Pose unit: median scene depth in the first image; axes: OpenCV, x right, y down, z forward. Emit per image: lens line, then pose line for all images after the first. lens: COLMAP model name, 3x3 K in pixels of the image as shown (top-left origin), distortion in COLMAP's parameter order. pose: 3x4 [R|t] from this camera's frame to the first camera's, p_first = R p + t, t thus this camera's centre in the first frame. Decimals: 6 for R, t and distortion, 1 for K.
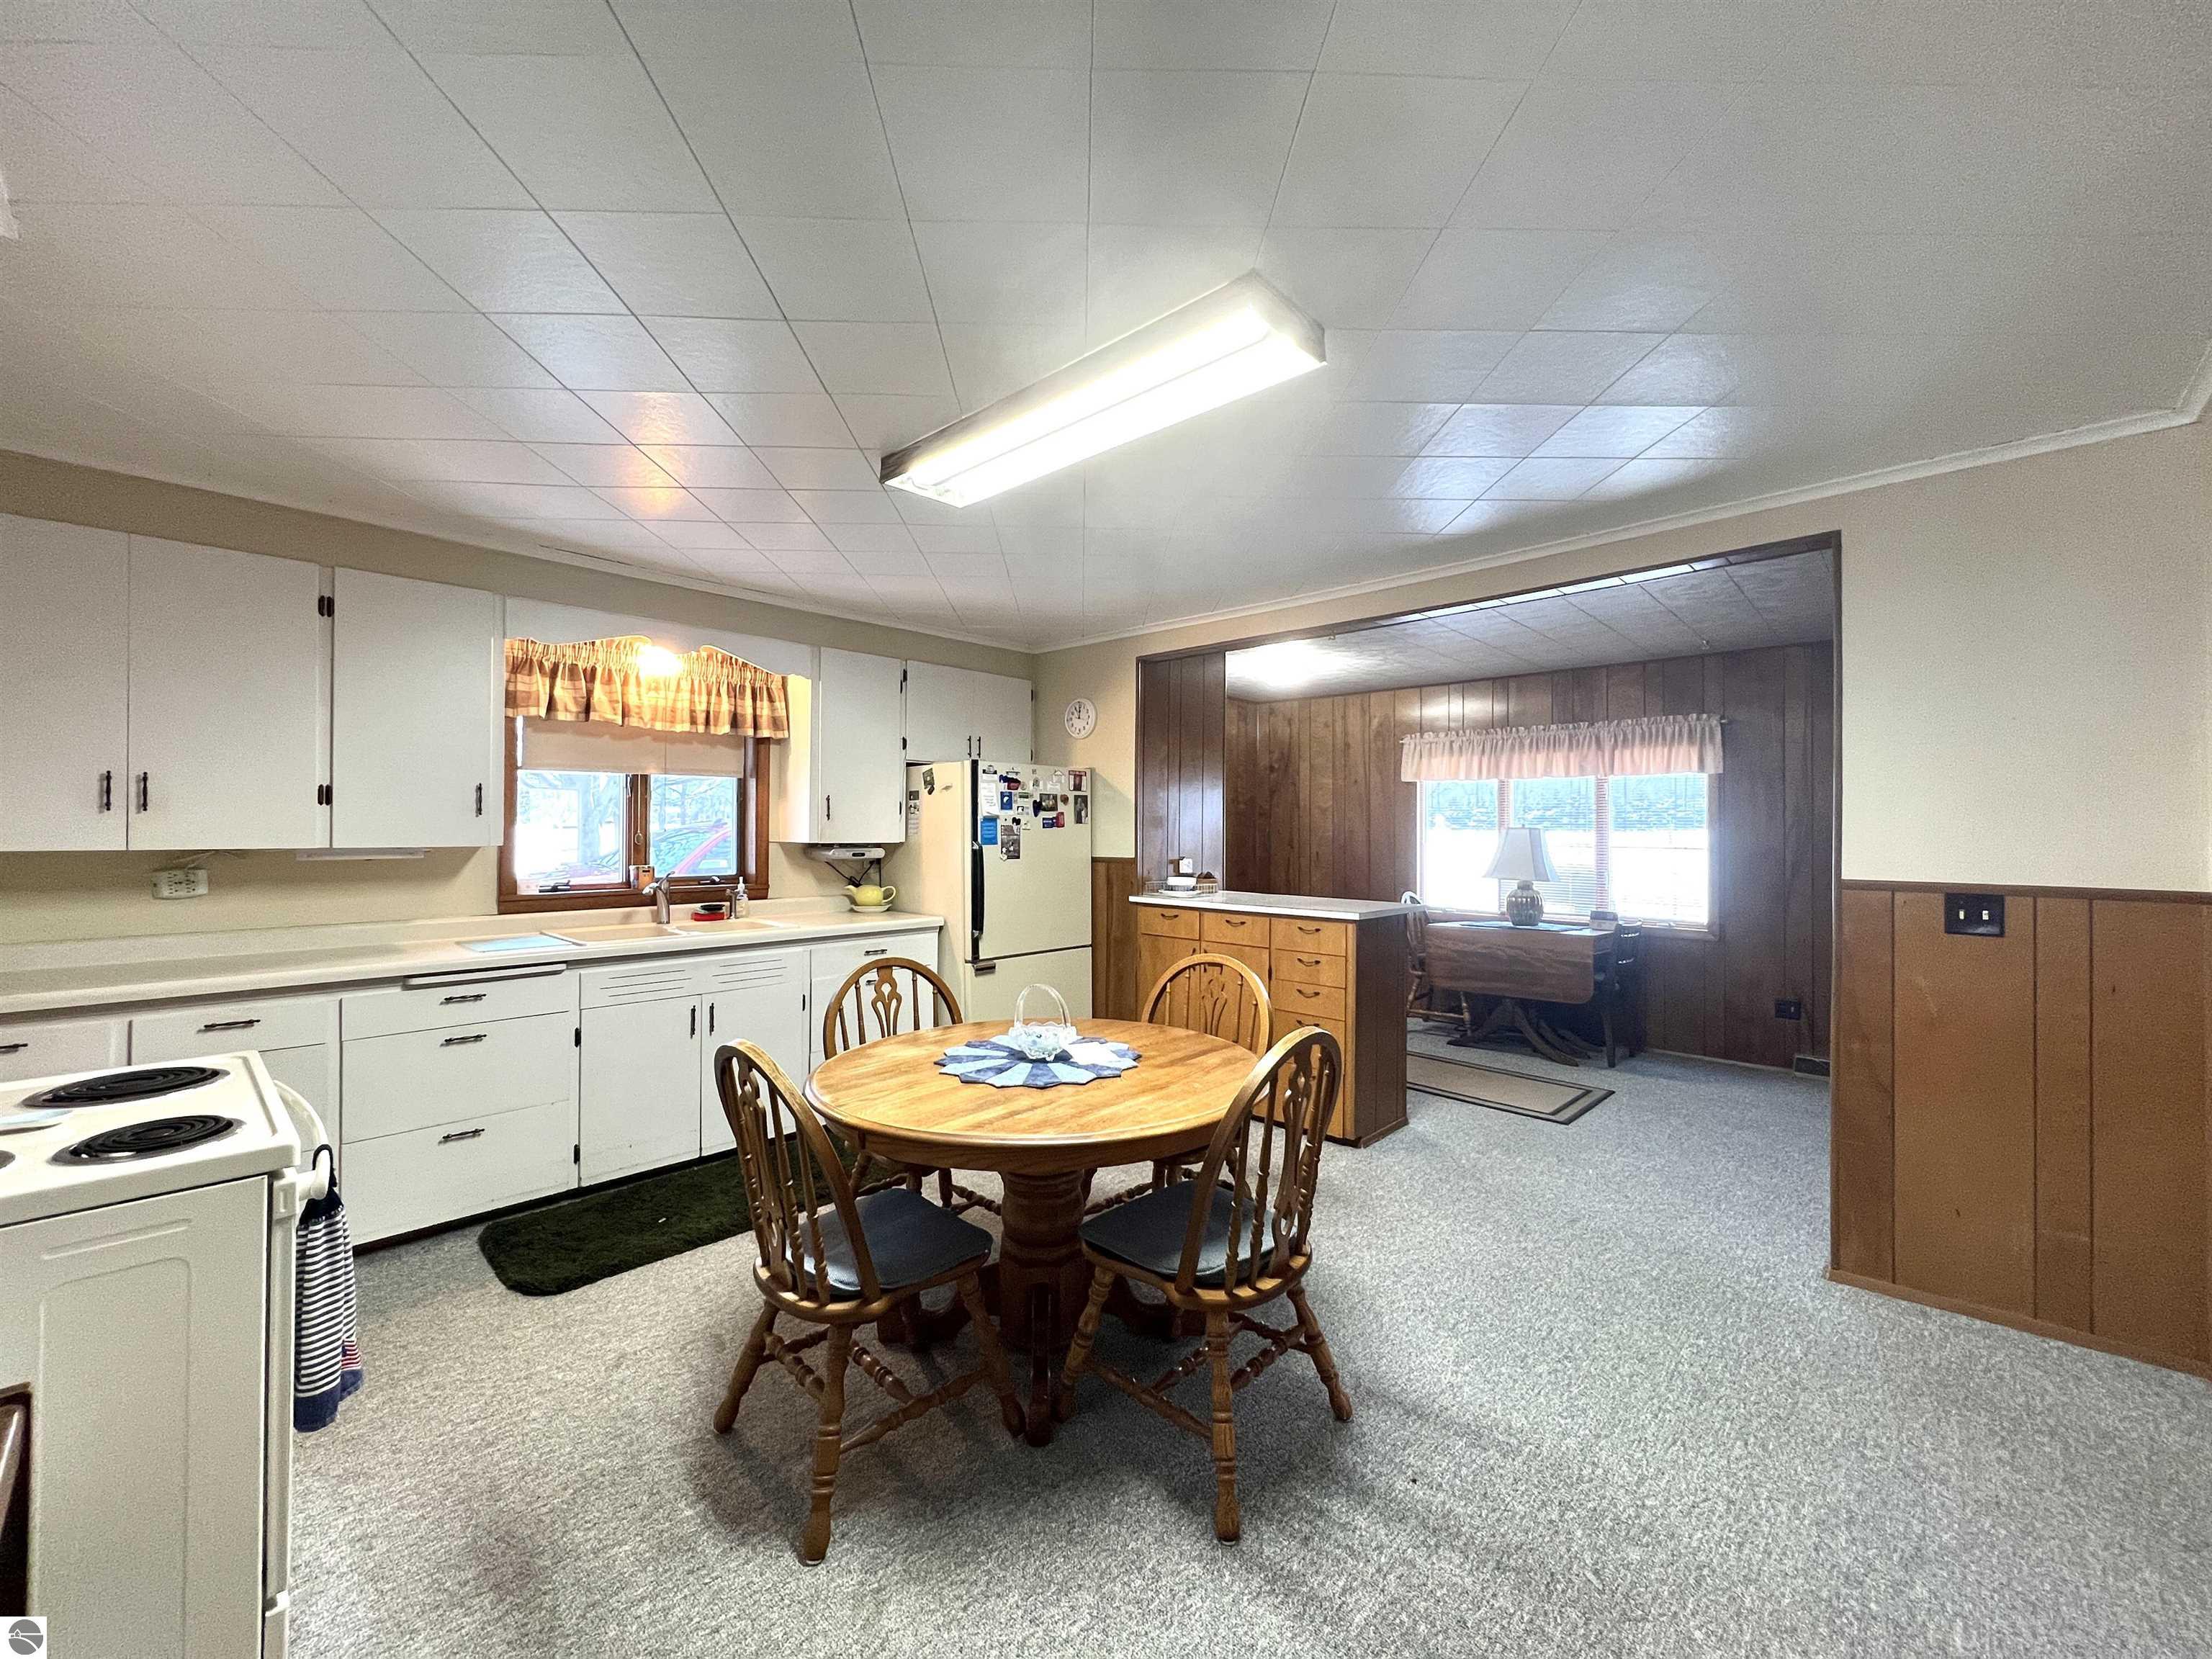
lens RADIAL K [[884.0, 0, 1099.9], [0, 884.0, 824.0], [0, 0, 1]] dist [-0.000651, -0.000200]
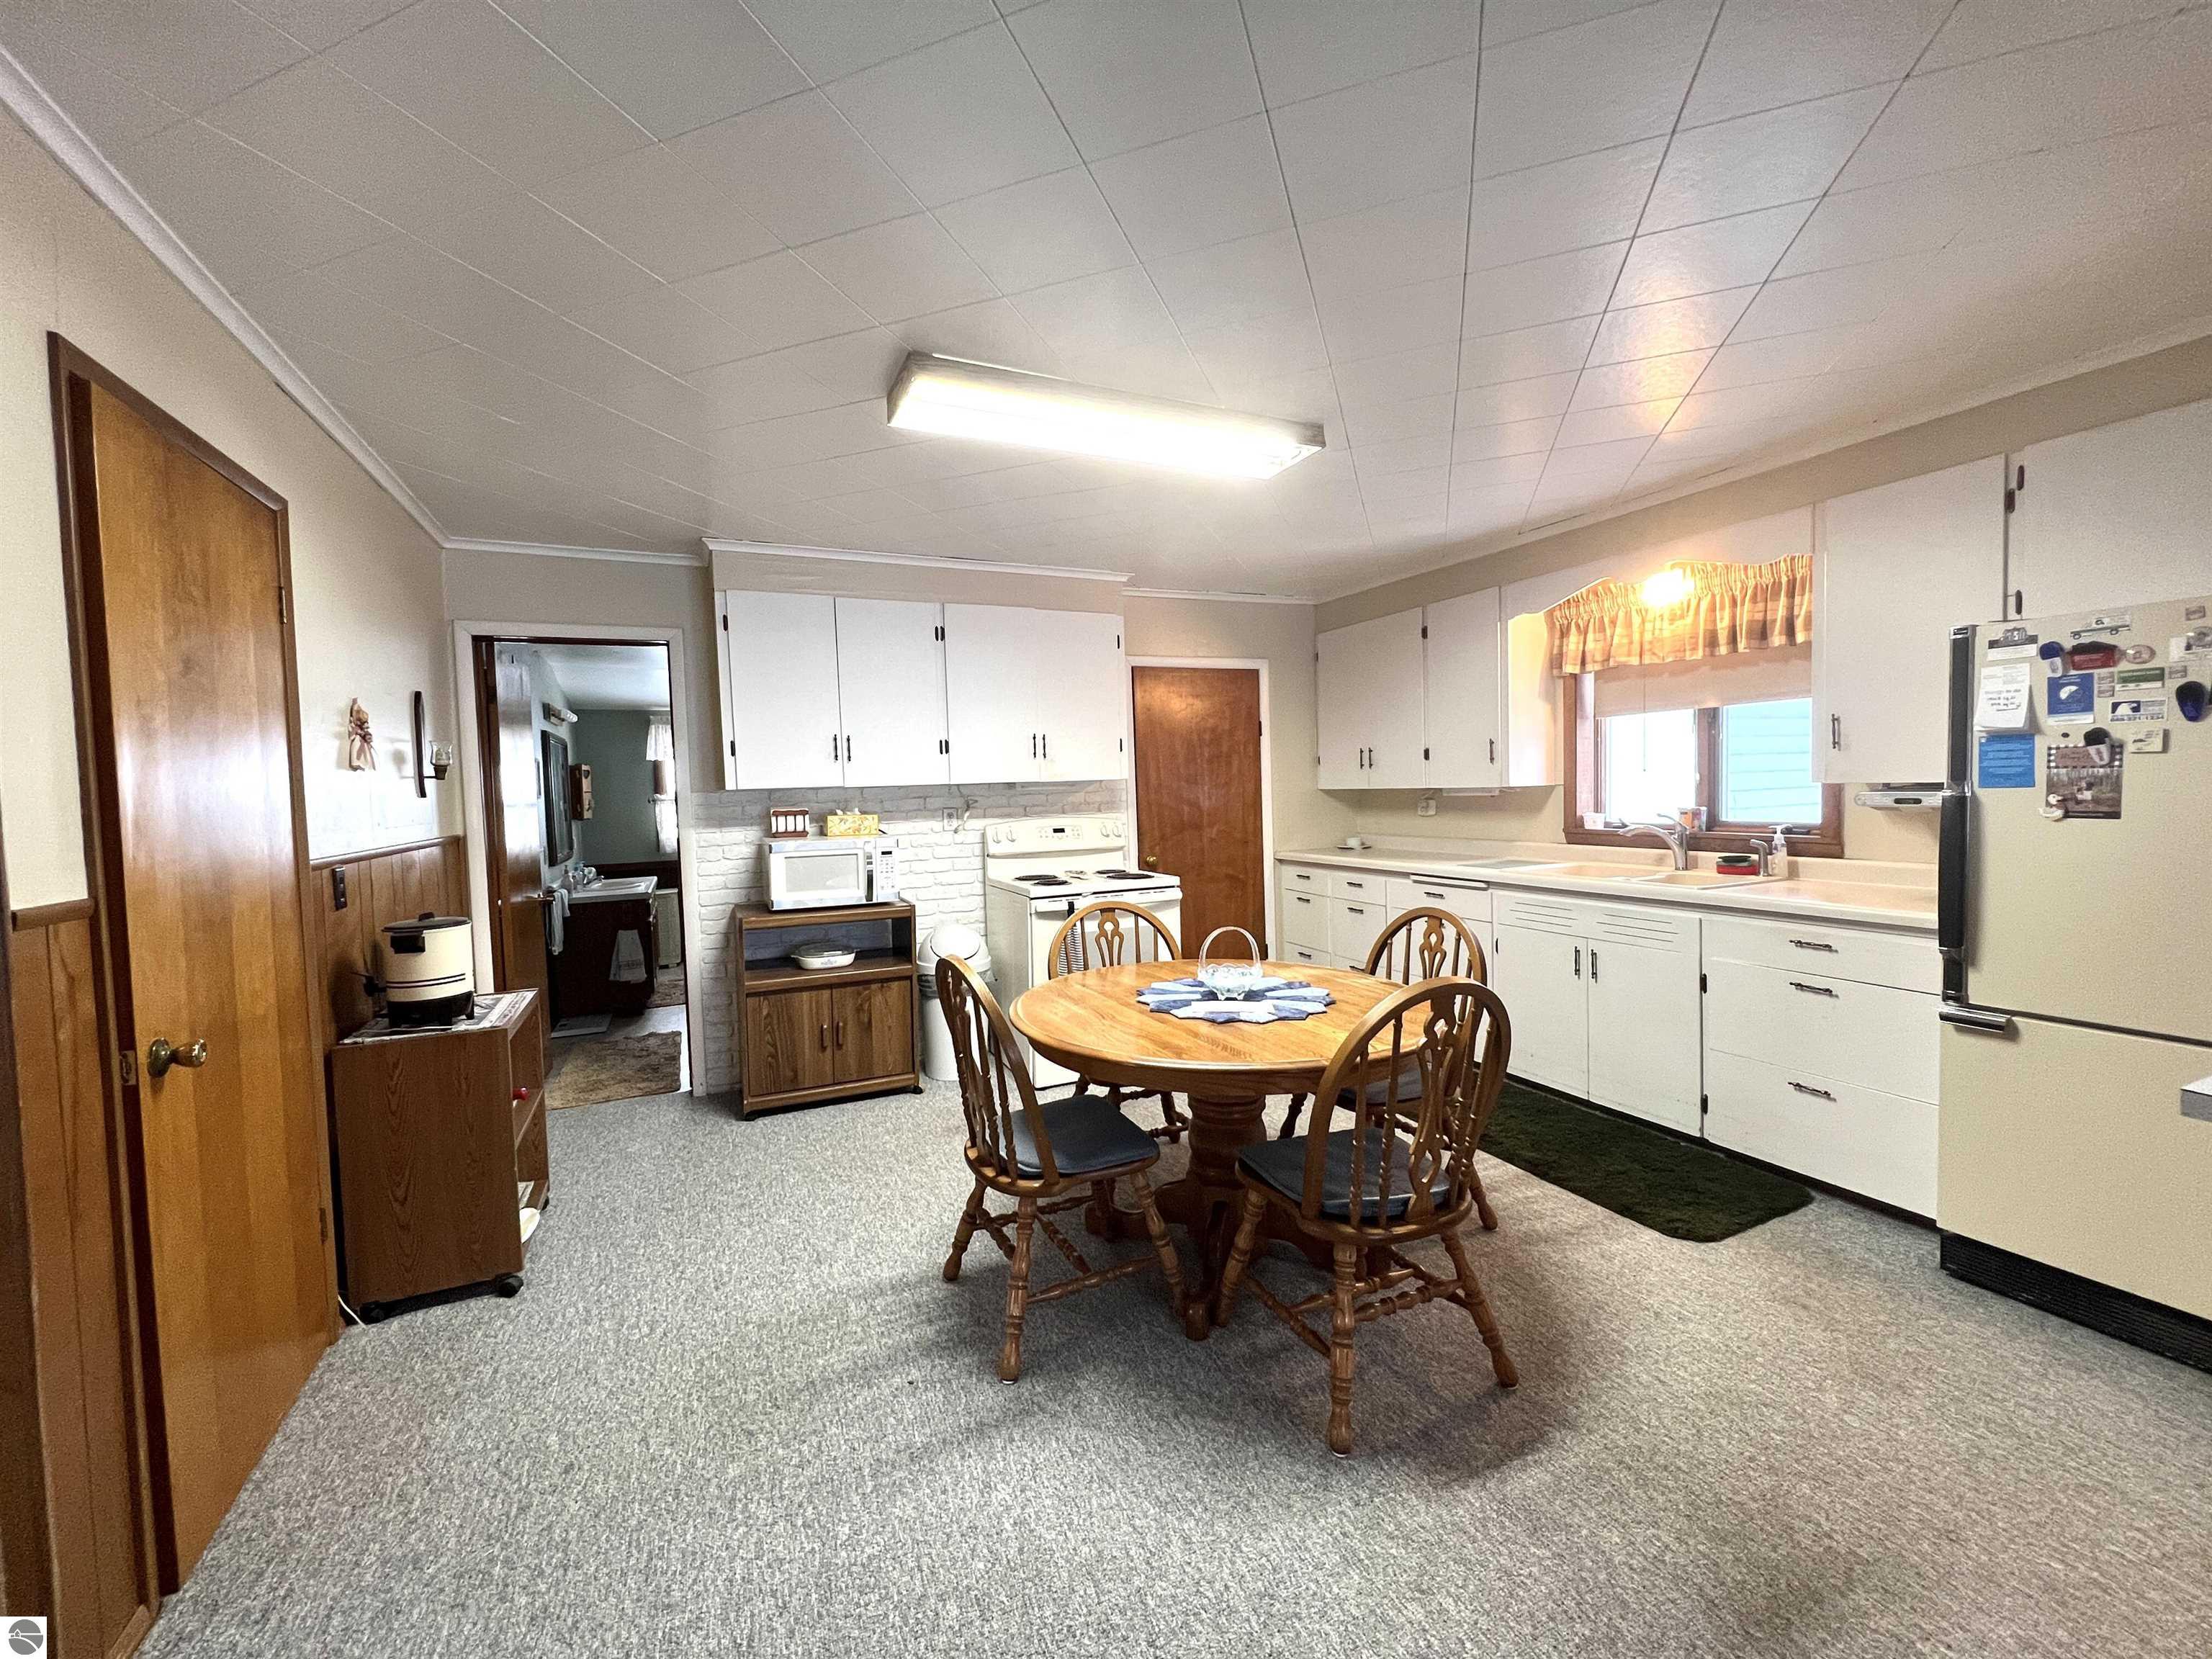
lens RADIAL K [[884.0, 0, 1099.7], [0, 884.0, 825.2], [0, 0, 1]] dist [-0.000651, -0.000200]
pose [[-0.370311, 0.048283, -0.927652, 0.788533], [0.031141, 0.998732, 0.039551, 0.012723], [0.928386, -0.014242, -0.371345, 1.030220]]
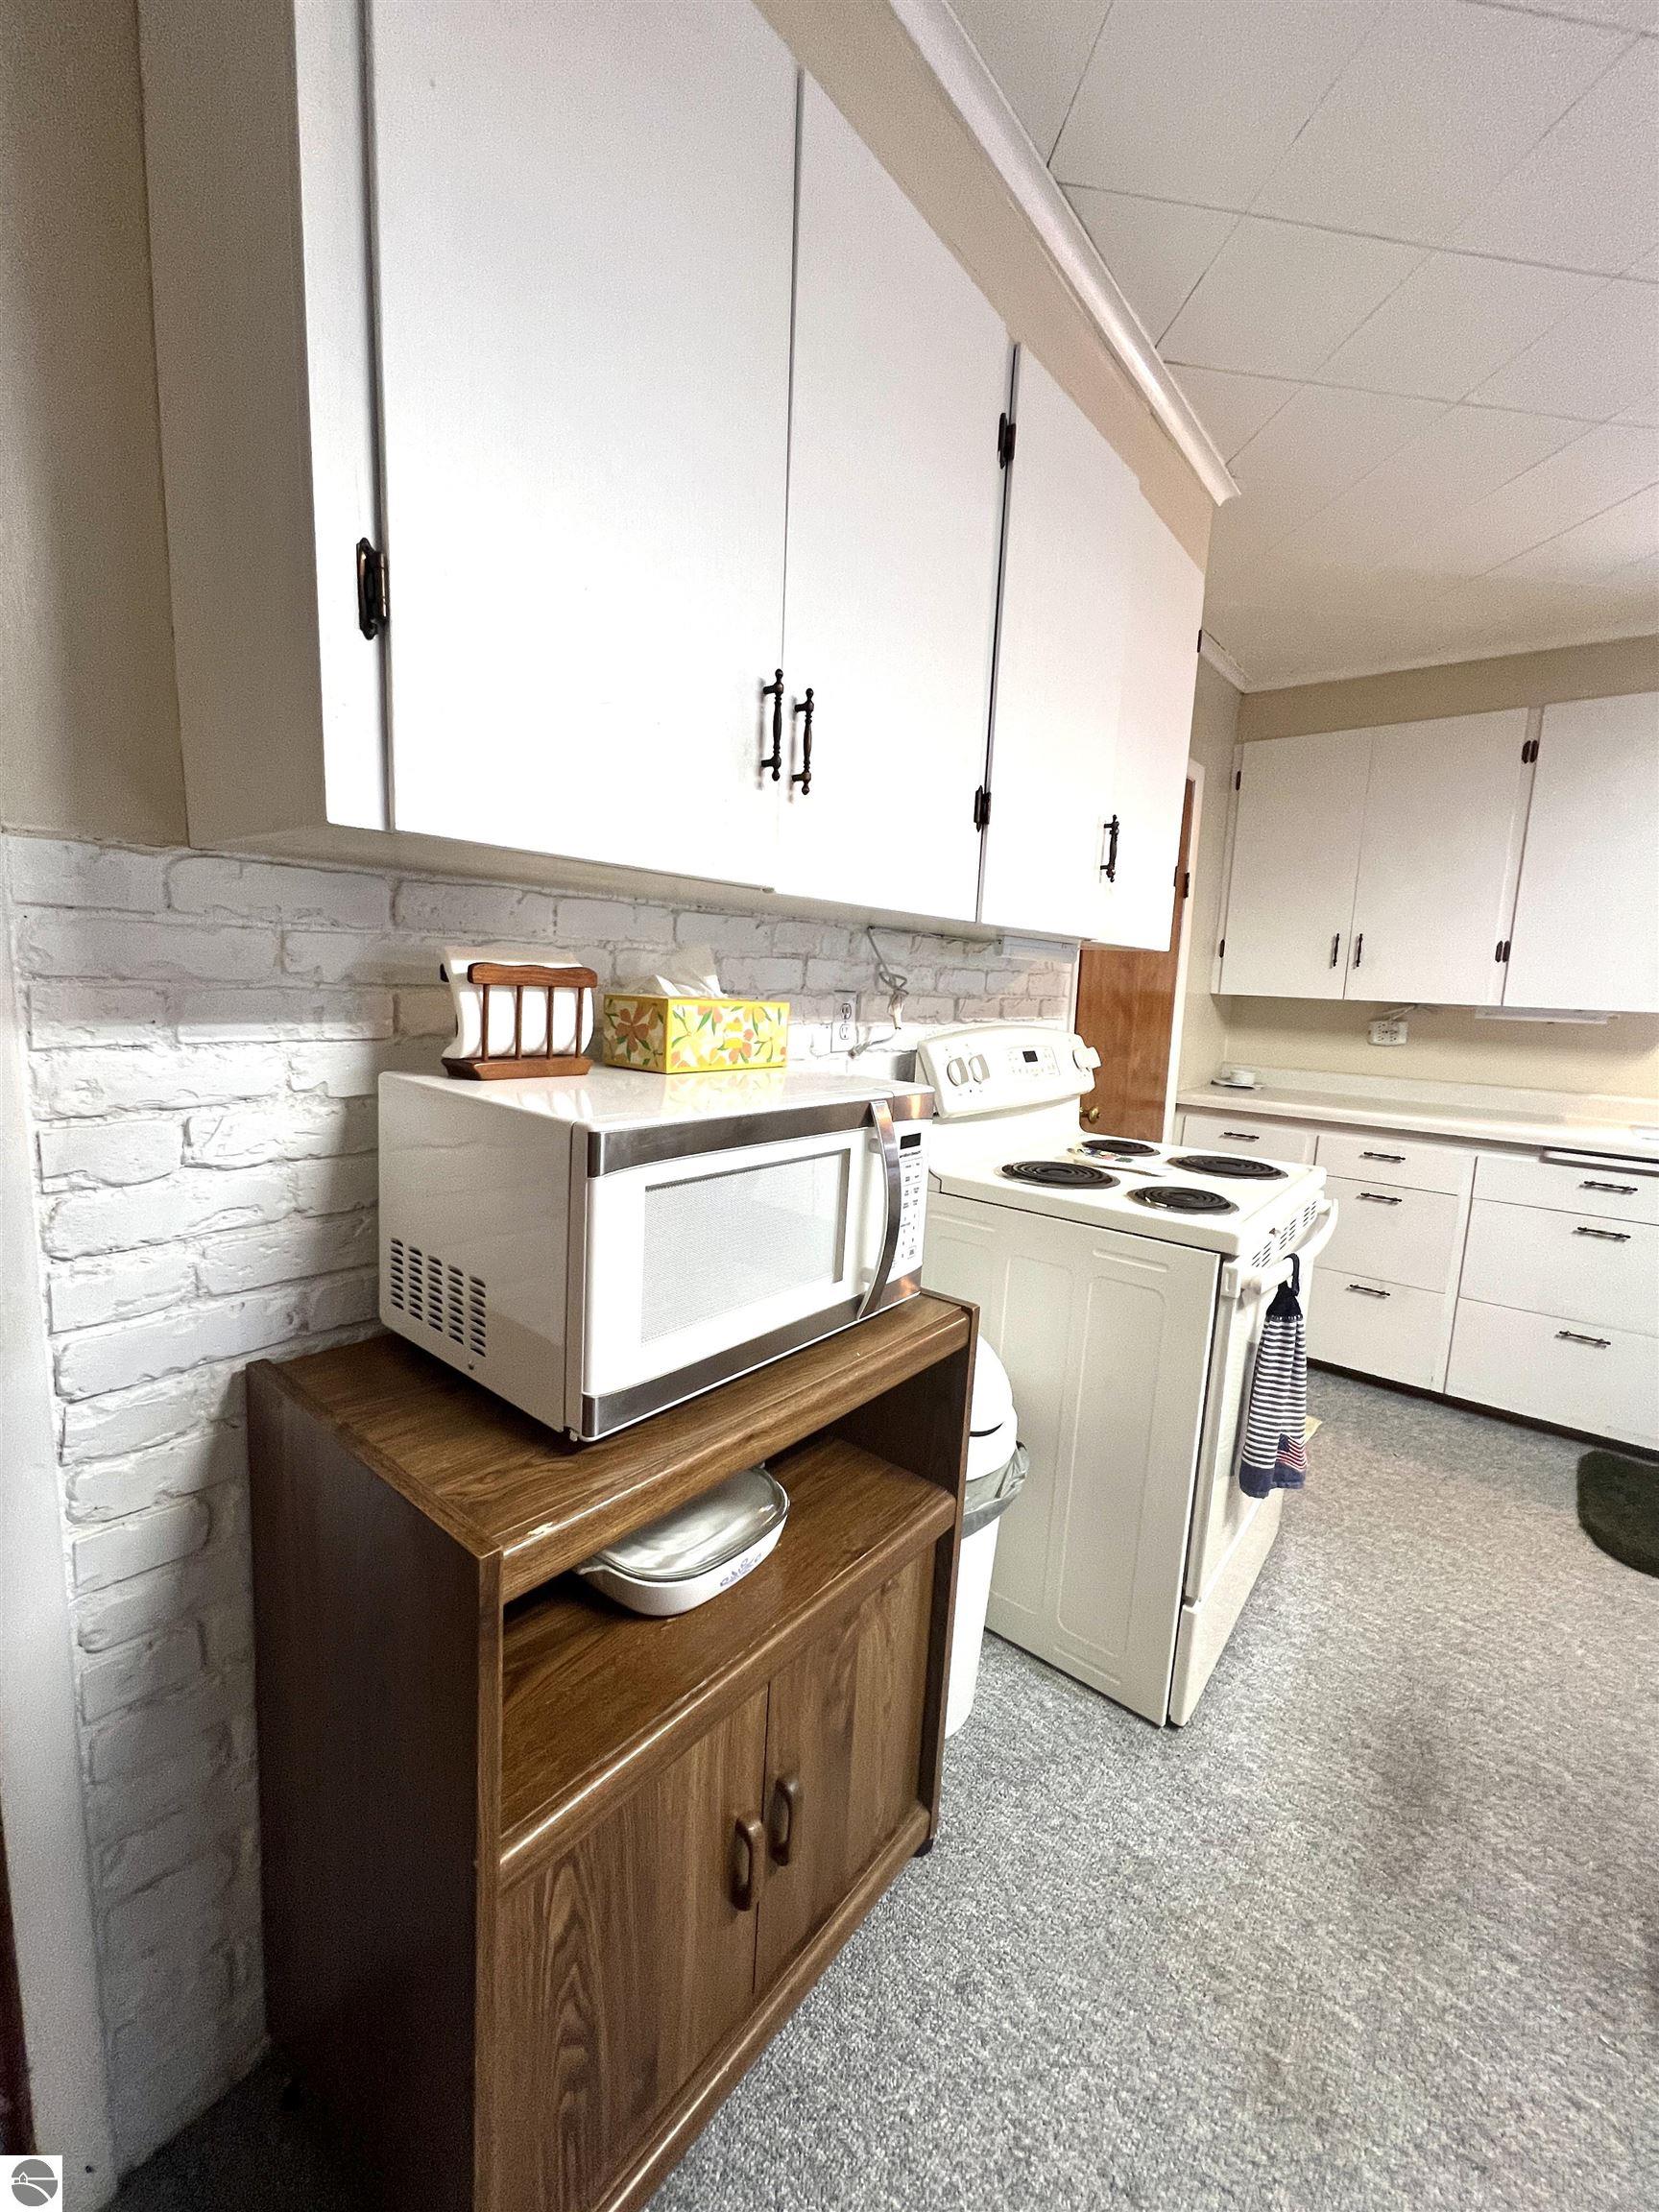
lens RADIAL K [[884.0, 0, 834.1], [0, 884.0, 1097.1], [0, 0, 1]] dist [-0.000651, -0.000200]
pose [[0.088715, 0.131452, -0.987345, 0.049107], [-0.039692, 0.990933, 0.128363, 0.030637], [0.995266, 0.027802, 0.093128, 0.169913]]
